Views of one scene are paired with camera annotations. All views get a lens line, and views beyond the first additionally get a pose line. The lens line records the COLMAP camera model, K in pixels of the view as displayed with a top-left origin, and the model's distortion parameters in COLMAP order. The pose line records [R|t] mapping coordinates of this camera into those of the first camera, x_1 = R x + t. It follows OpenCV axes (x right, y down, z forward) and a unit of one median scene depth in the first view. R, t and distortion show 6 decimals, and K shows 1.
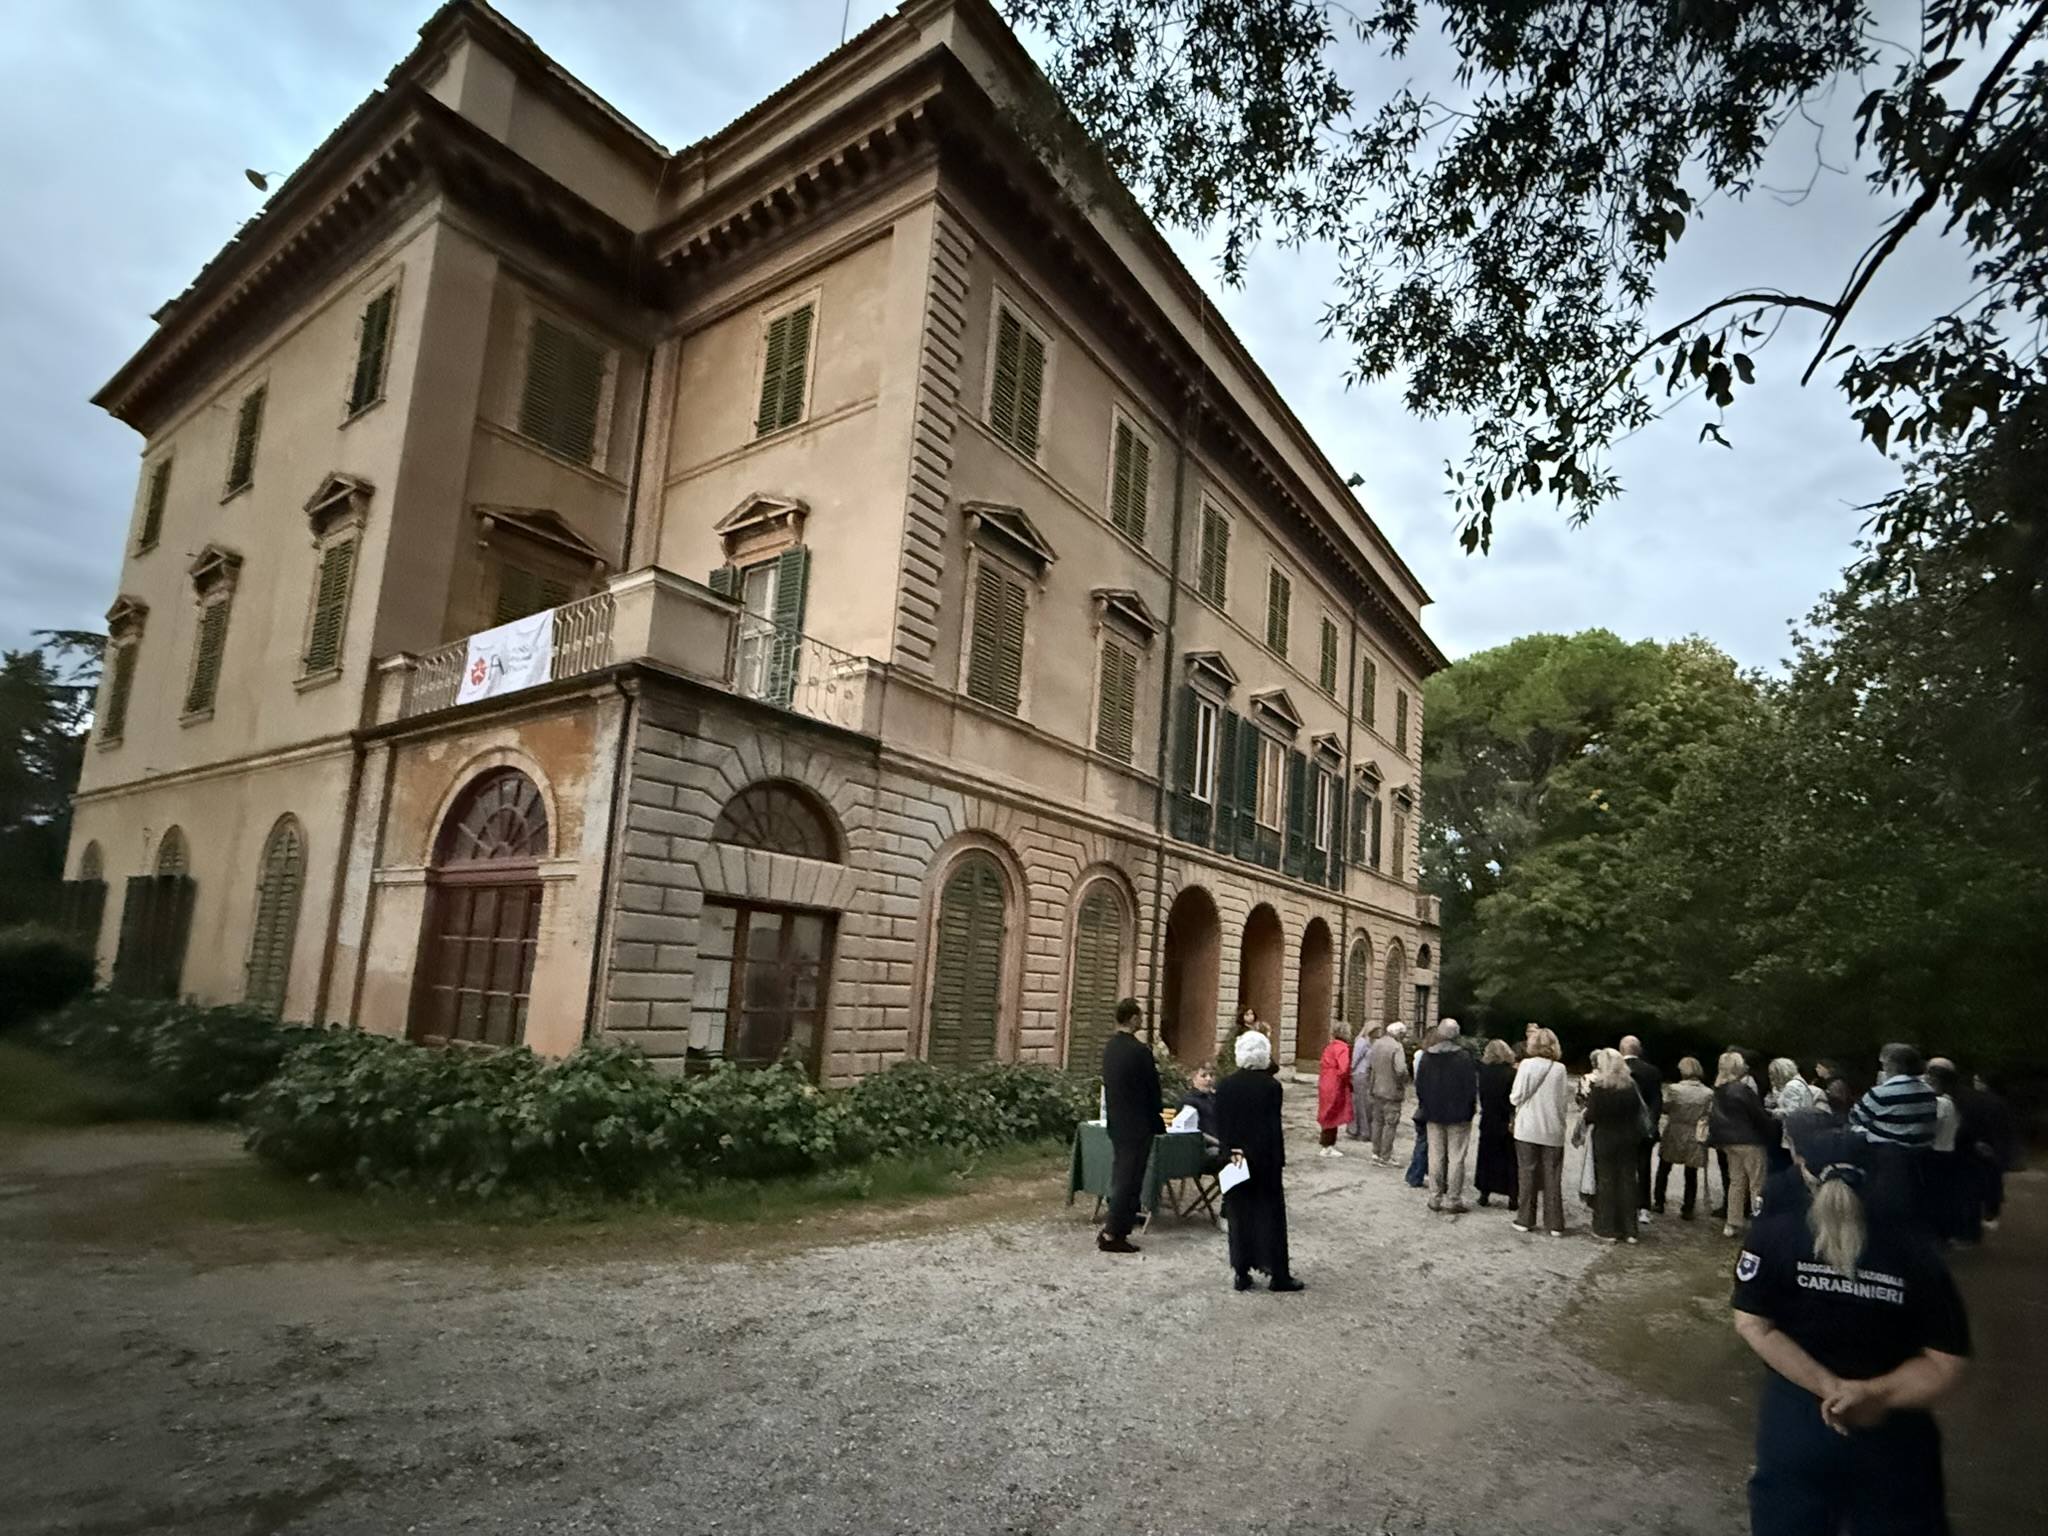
lens RADIAL K [[948.2, 0, 1192.7], [0, 948.2, 889.2], [0, 0, 1]] dist [0.001799, -0.000235]
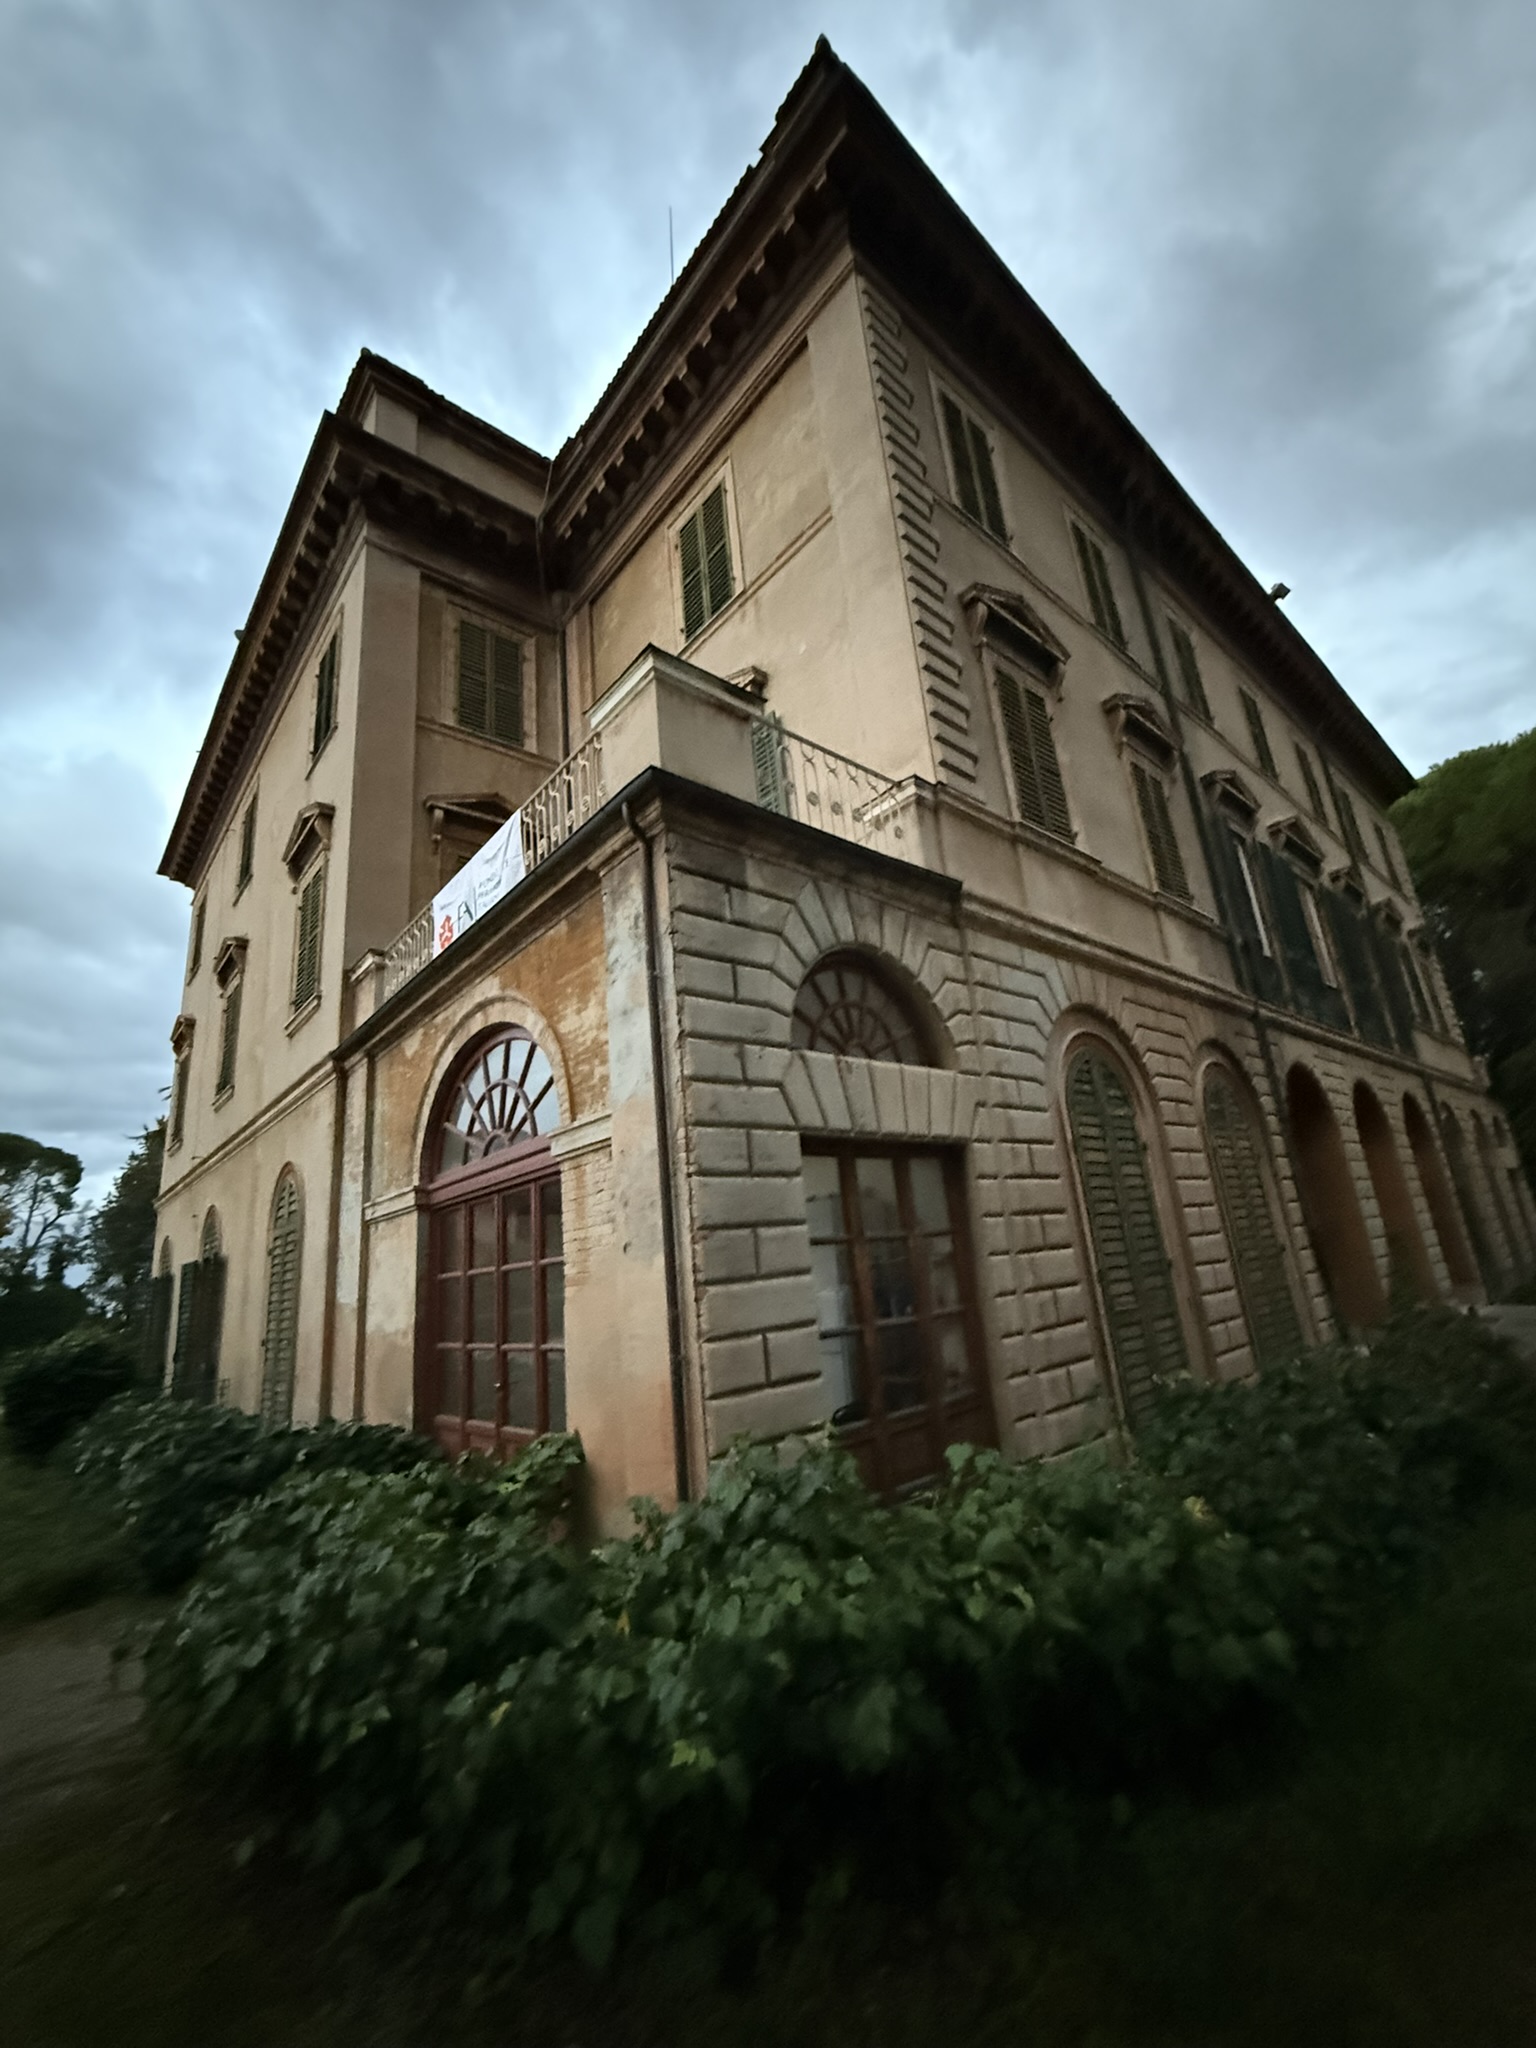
lens RADIAL K [[845.0, 0, 778.3], [0, 845.0, 1026.7], [0, 0, 1]] dist [-0.000769, 0.000106]
pose [[0.941305, -0.220418, -0.255657, -0.271560], [0.176048, 0.966778, -0.185331, 0.025972], [0.288014, 0.129445, 0.948837, 0.348484]]
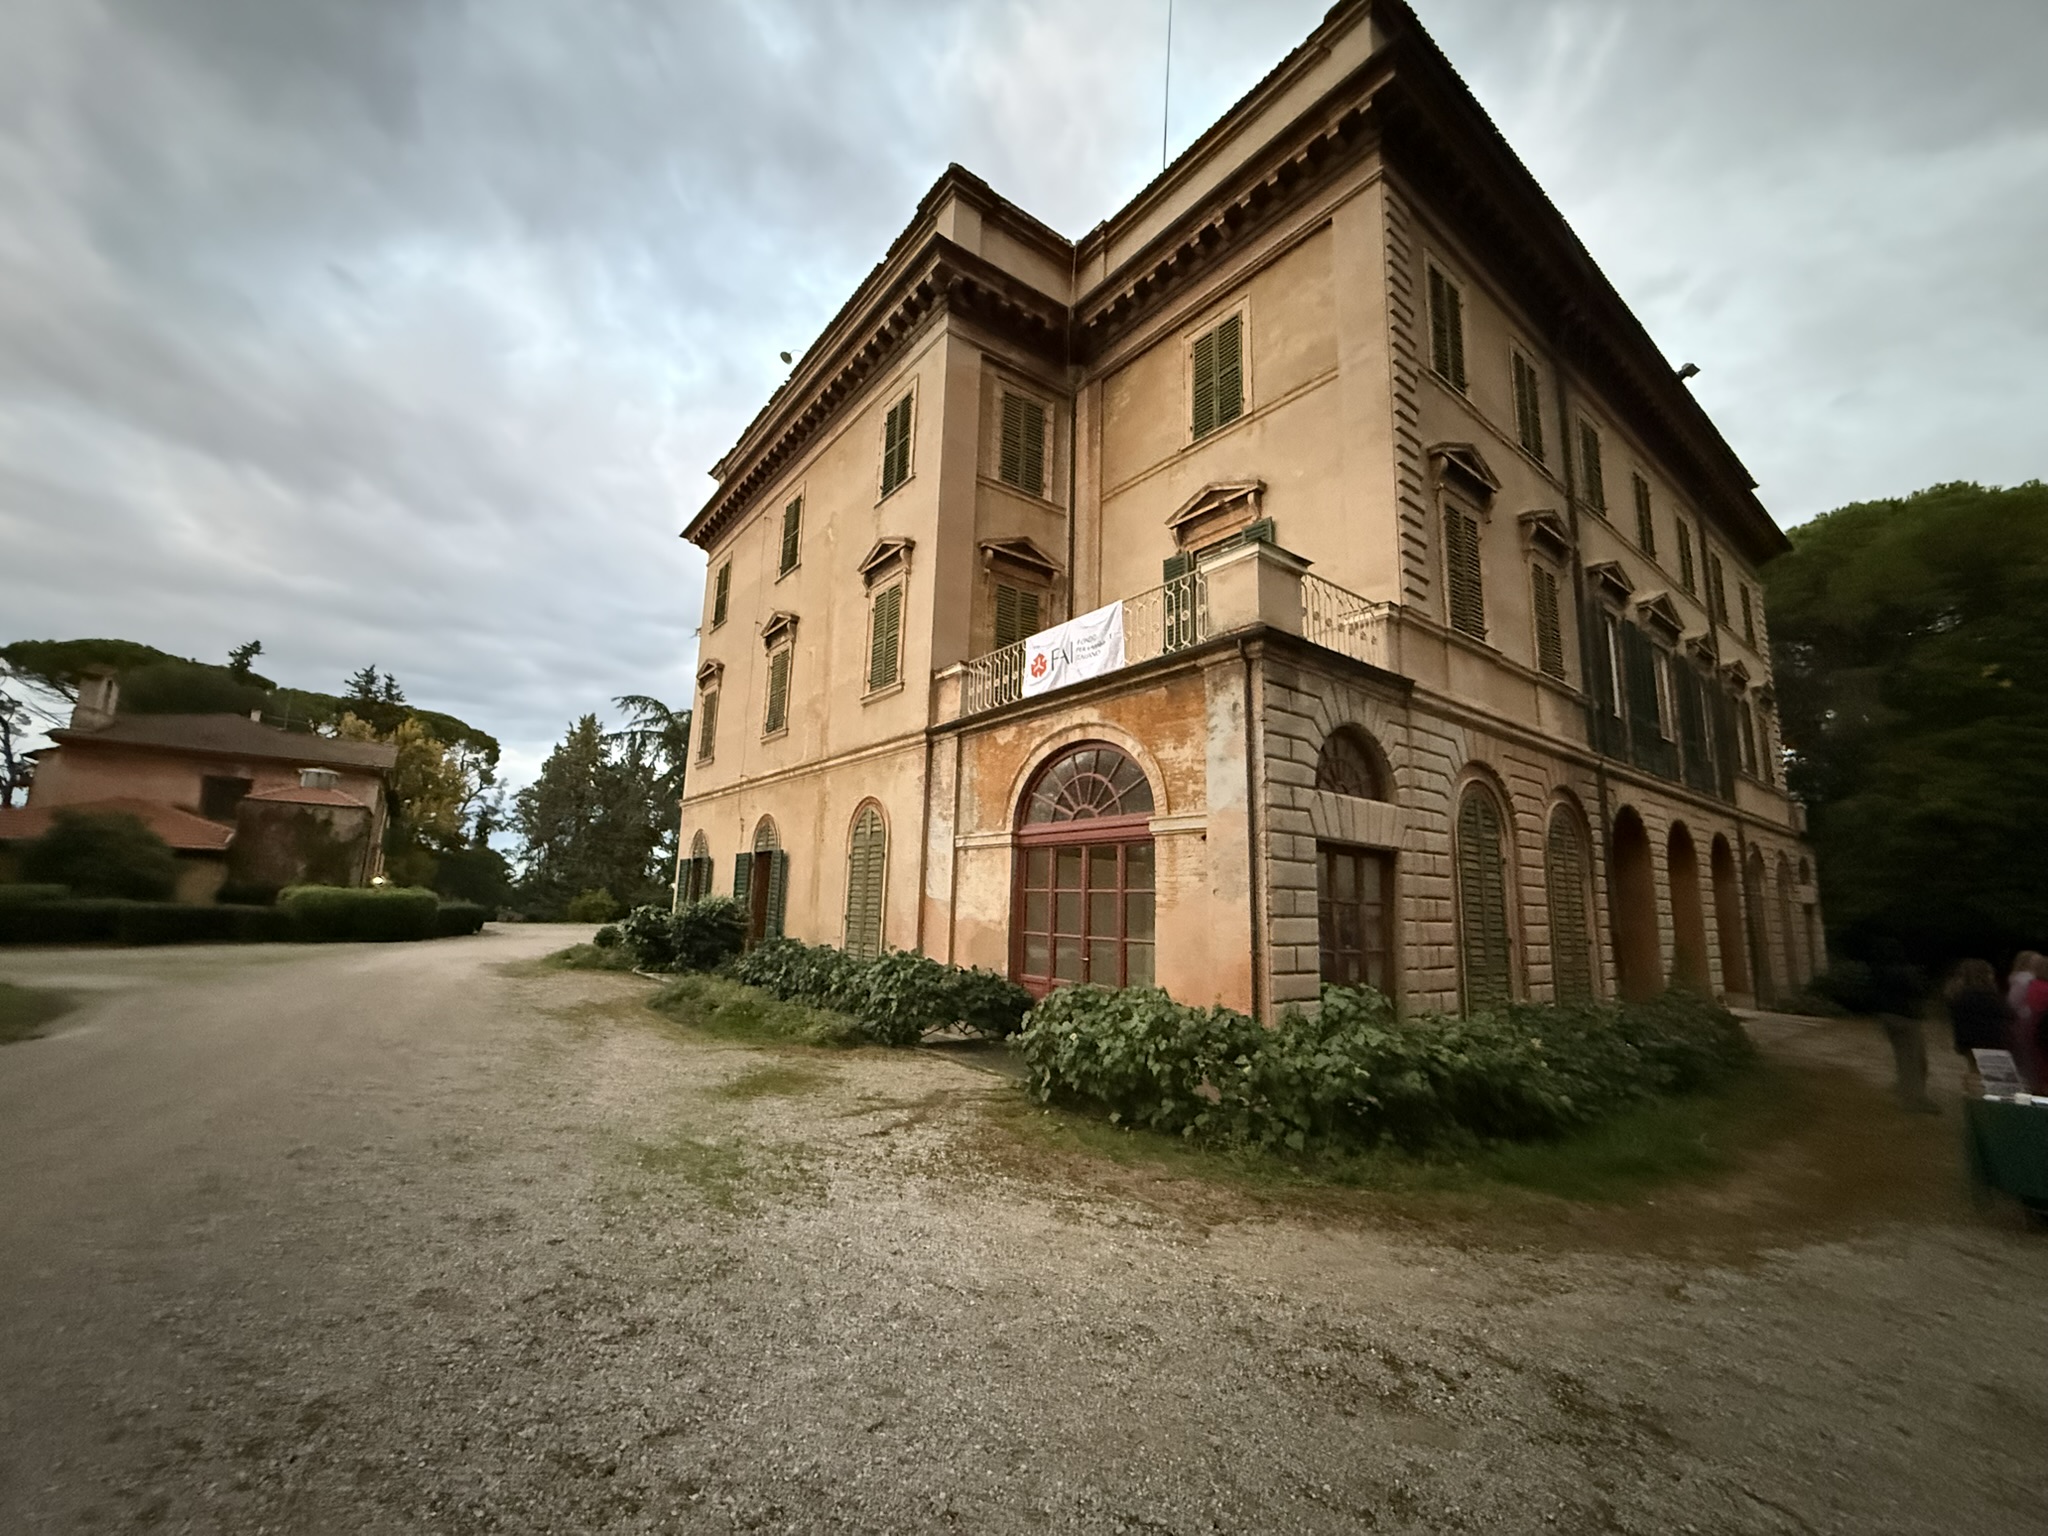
lens RADIAL K [[818.3, 0, 1024.0], [0, 818.3, 768.0], [0, 0, 1]] dist [-0.000781, -0.000142]
pose [[0.929896, -0.088252, -0.357078, -0.350037], [0.061559, 0.994438, -0.085465, -0.011540], [0.362634, 0.057492, 0.930156, 0.033085]]
